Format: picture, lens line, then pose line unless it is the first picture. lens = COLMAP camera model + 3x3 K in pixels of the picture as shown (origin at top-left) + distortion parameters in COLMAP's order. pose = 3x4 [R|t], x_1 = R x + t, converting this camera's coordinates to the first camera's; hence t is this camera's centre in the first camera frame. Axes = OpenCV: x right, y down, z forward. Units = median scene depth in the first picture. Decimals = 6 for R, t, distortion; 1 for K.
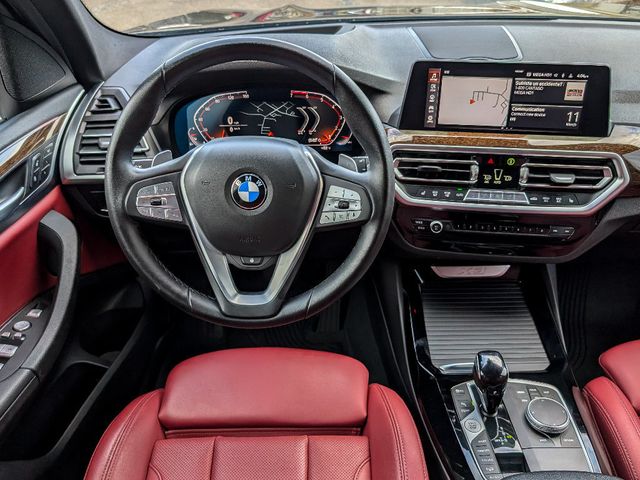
lens RADIAL K [[572.0, 0, 336.7], [0, 572.0, 242.5], [0, 0, 1]] dist [0.048254, 0.001984]
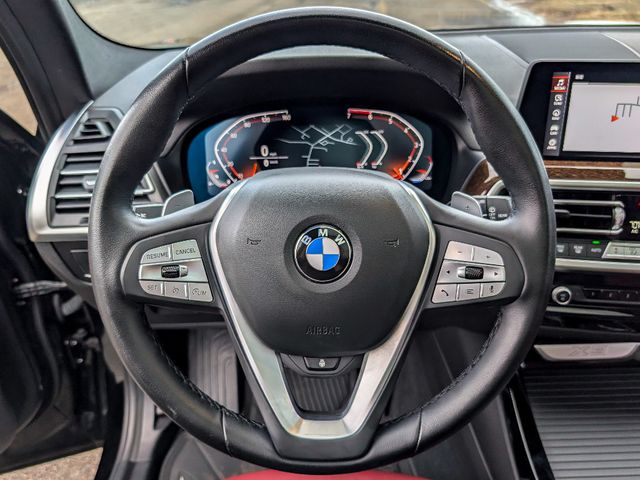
lens RADIAL K [[572.0, 0, 336.7], [0, 572.0, 242.5], [0, 0, 1]] dist [0.048254, 0.001984]
pose [[0.999791, -0.011543, 0.016874, -0.119844], [0.012805, 0.996975, -0.076667, -0.043476], [-0.015938, 0.076867, 0.996914, 0.312182]]
